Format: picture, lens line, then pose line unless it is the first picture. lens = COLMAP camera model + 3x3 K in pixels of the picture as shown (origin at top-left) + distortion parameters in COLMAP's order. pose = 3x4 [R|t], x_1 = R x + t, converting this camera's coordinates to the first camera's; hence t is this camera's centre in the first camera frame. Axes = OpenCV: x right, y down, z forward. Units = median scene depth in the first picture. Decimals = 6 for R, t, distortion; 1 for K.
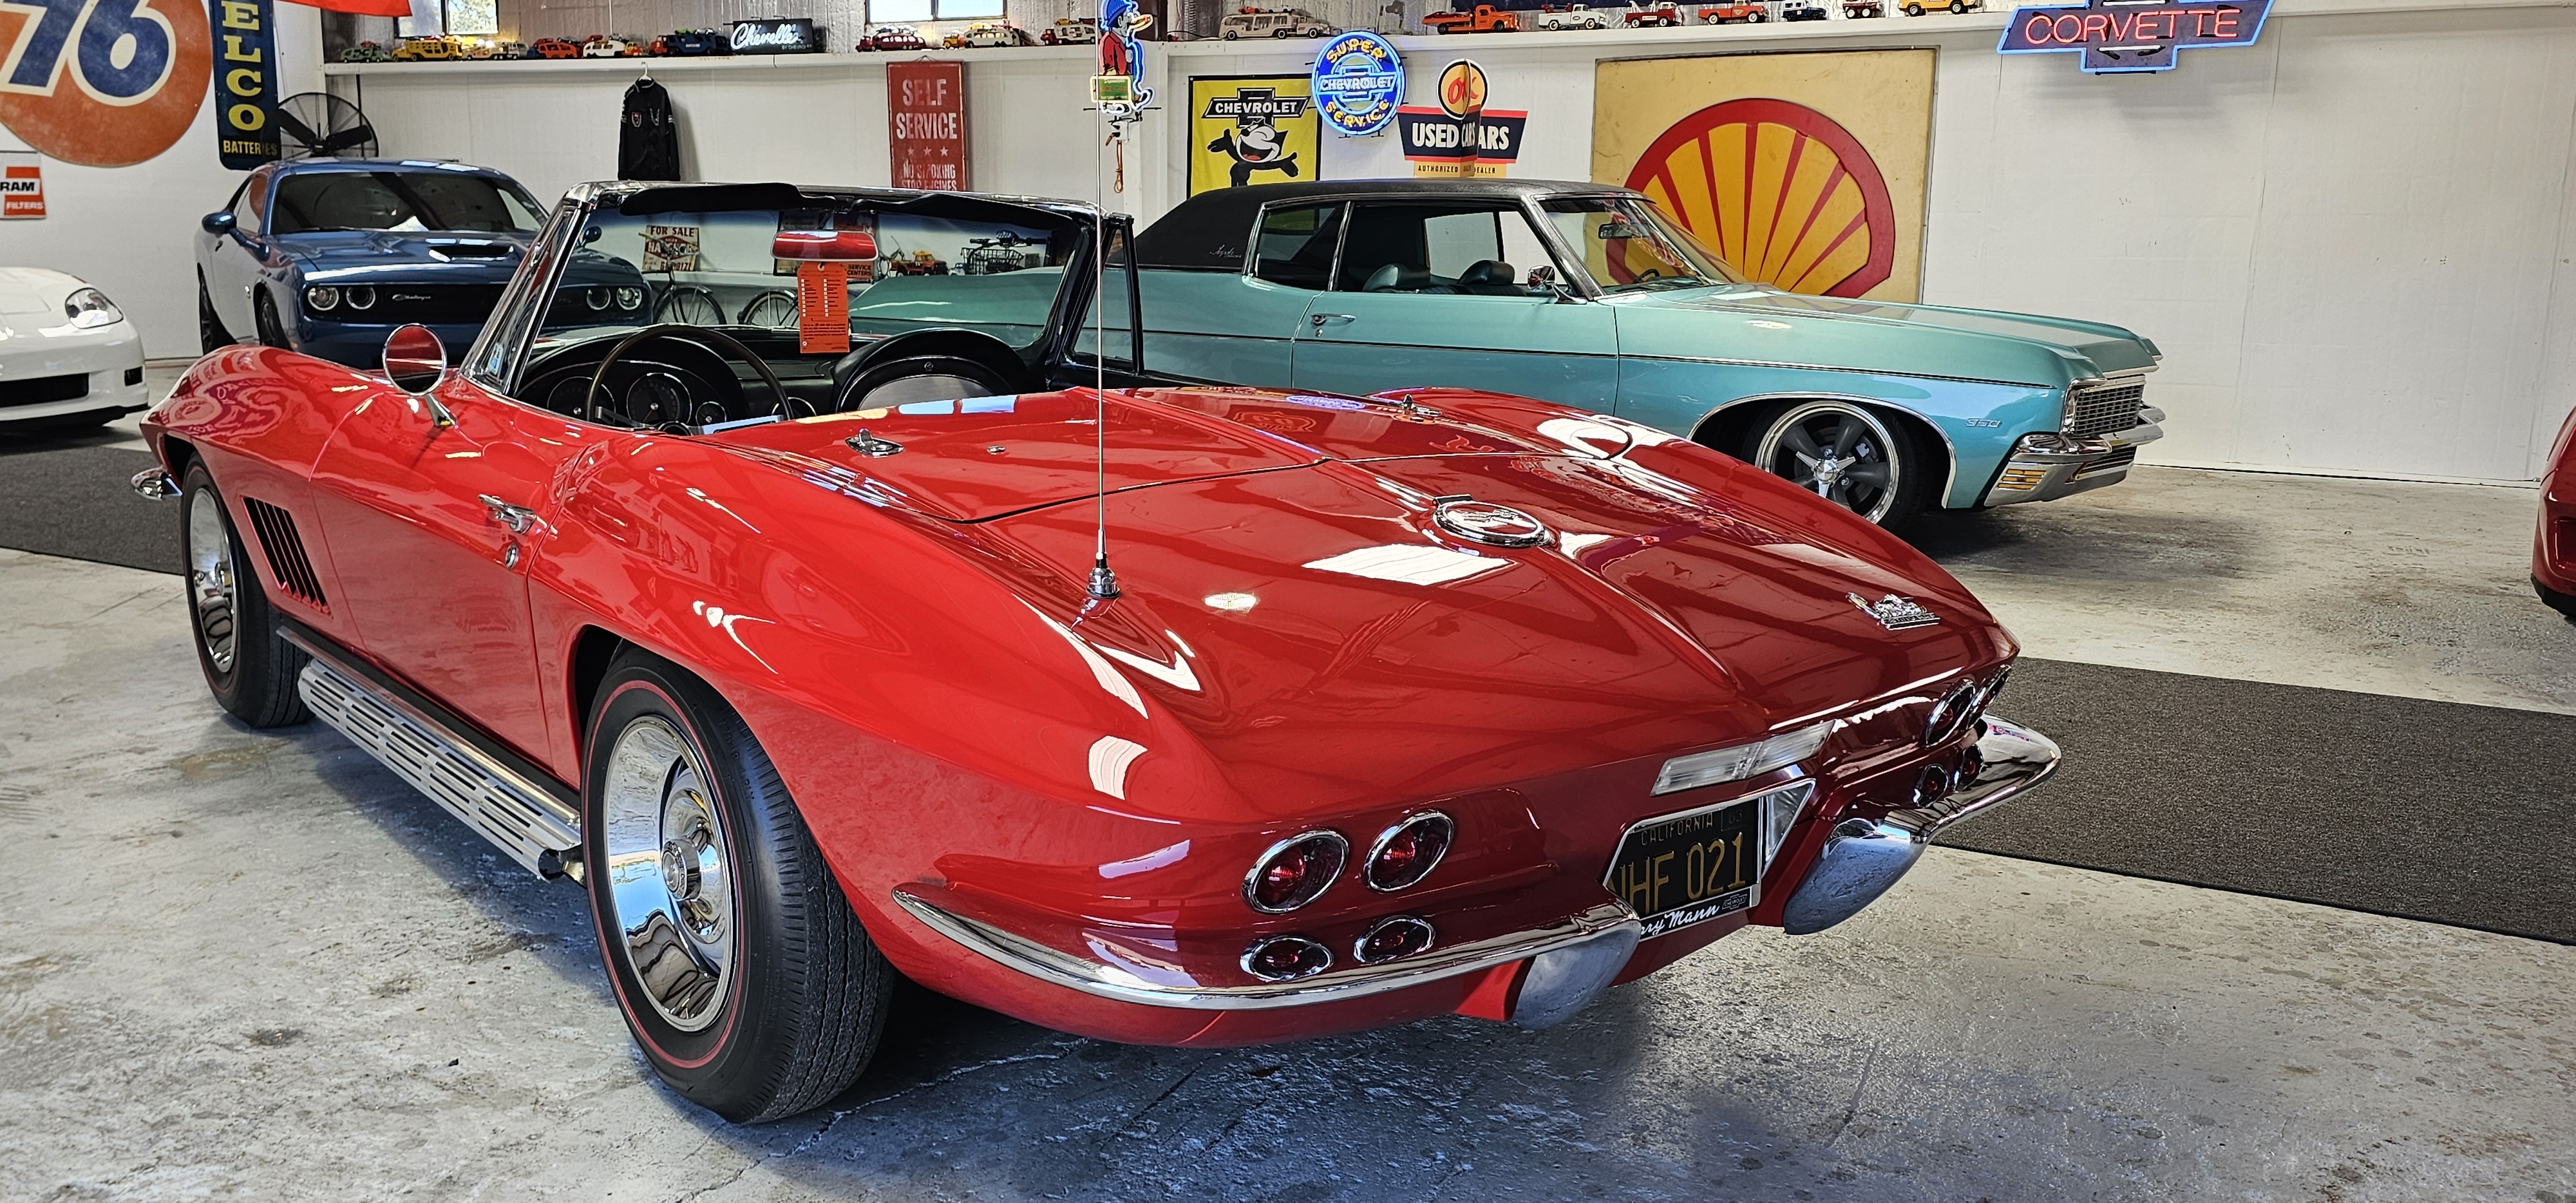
lens RADIAL K [[1973.4, 0, 1284.2], [0, 1973.4, 599.5], [0, 0, 1]] dist [0.037125, -0.017399]
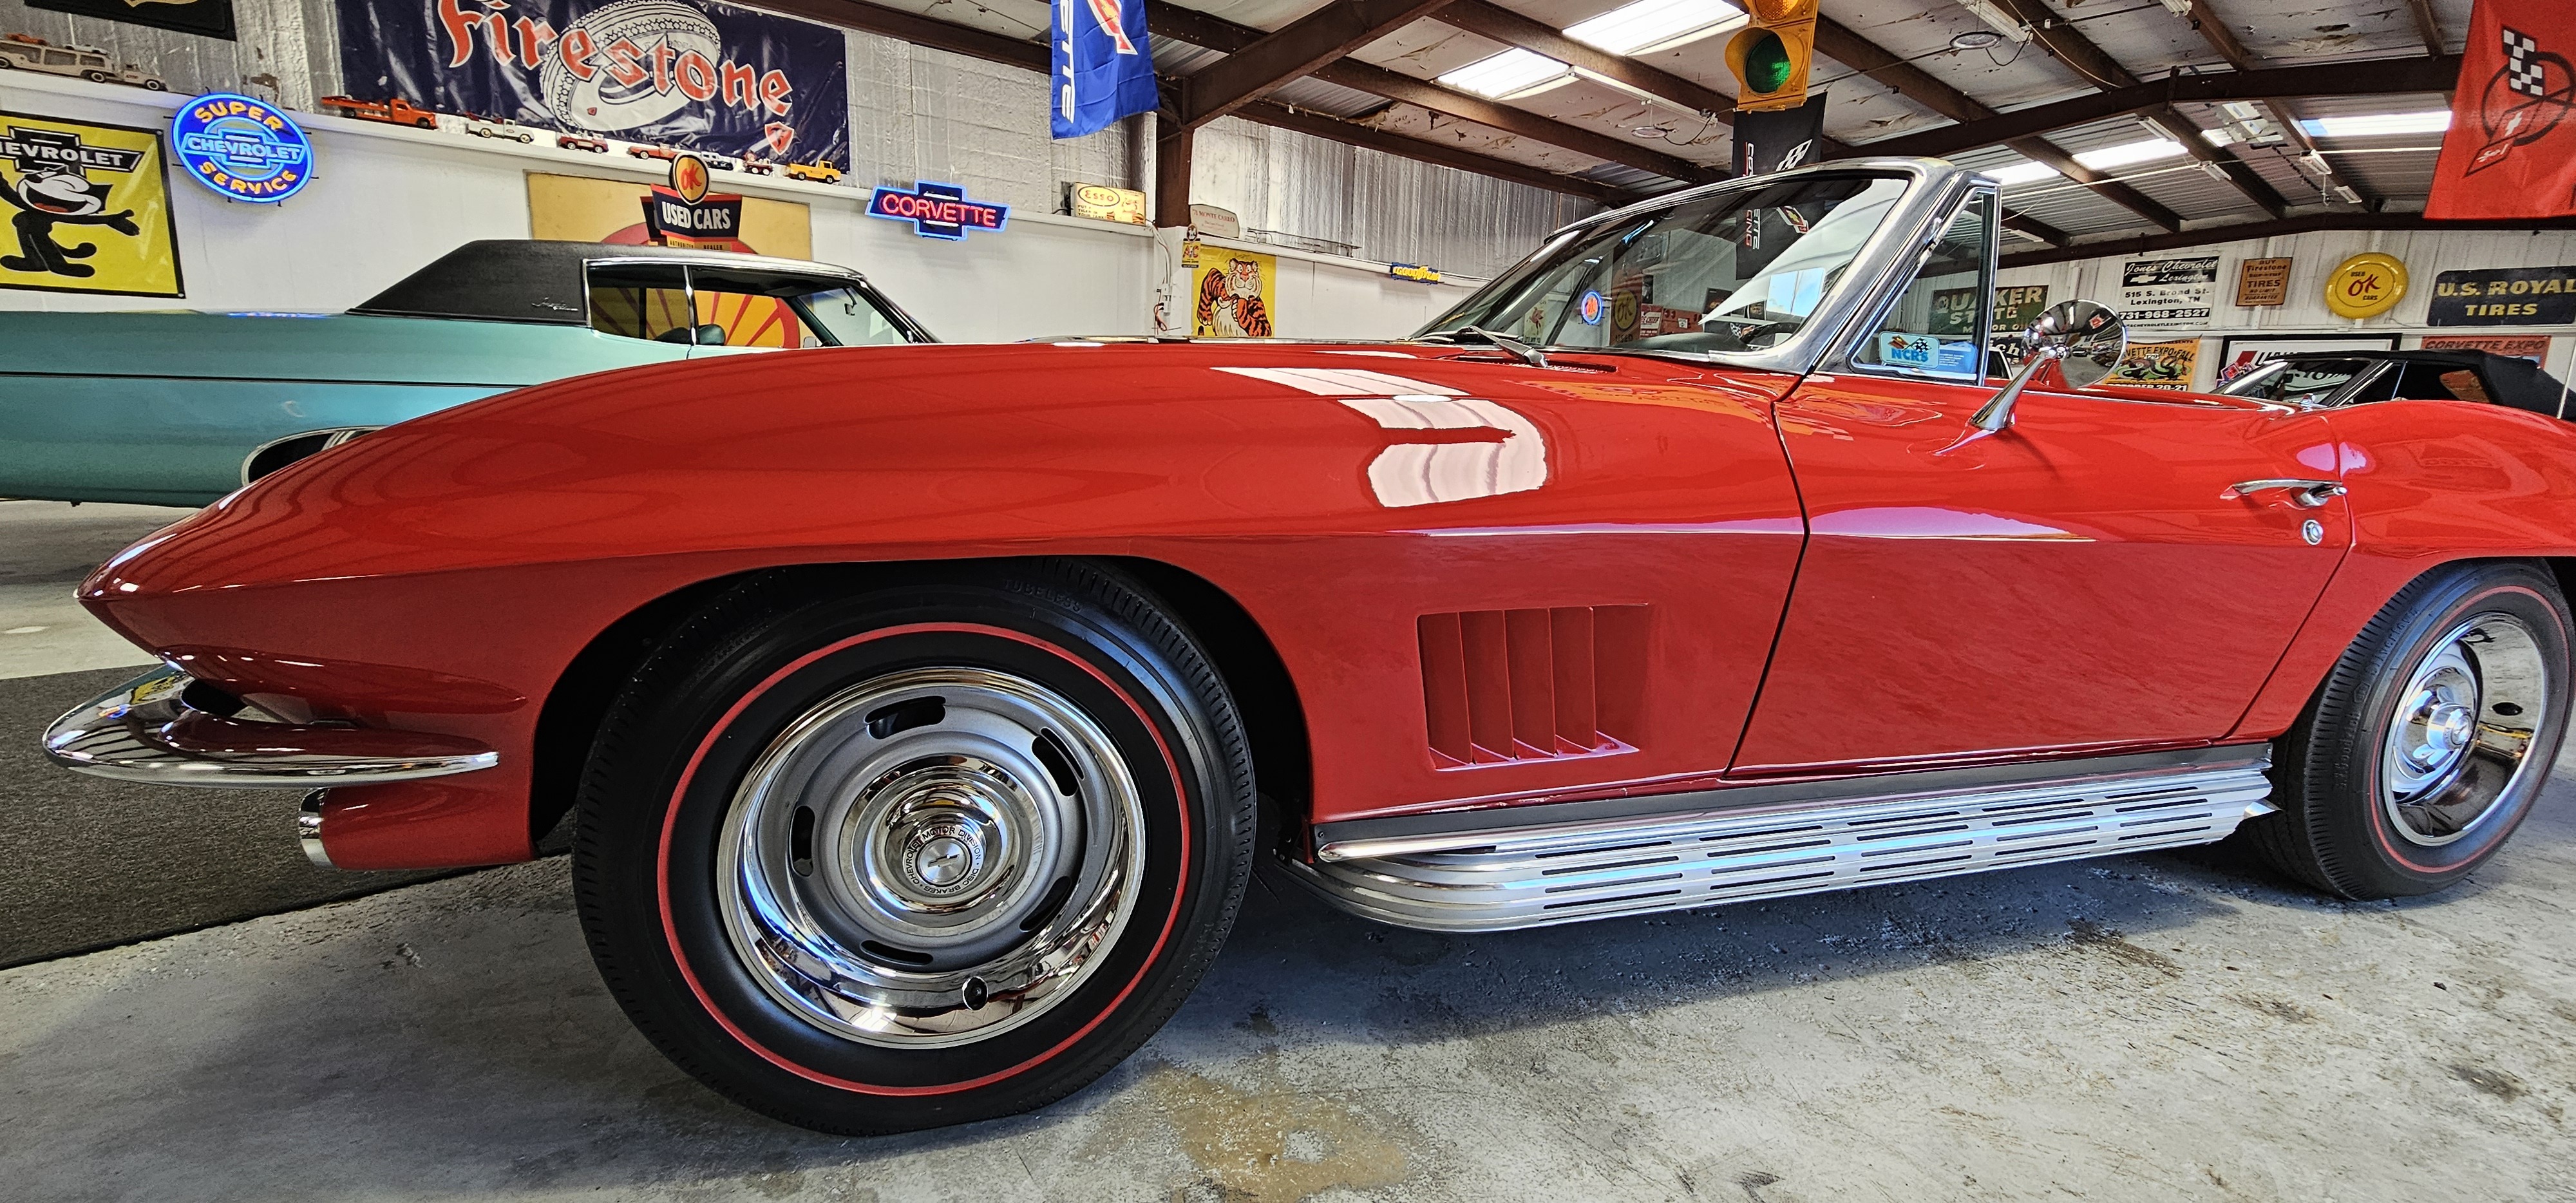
lens RADIAL K [[1060.7, 0, 1285.0], [0, 1060.7, 581.7], [0, 0, 1]] dist [-0.001712, 0.000301]
pose [[0.388084, -0.169753, 0.905856, -0.482187], [0.144514, 0.981941, 0.122099, -0.060965], [-0.910223, 0.083524, 0.405607, 0.555059]]
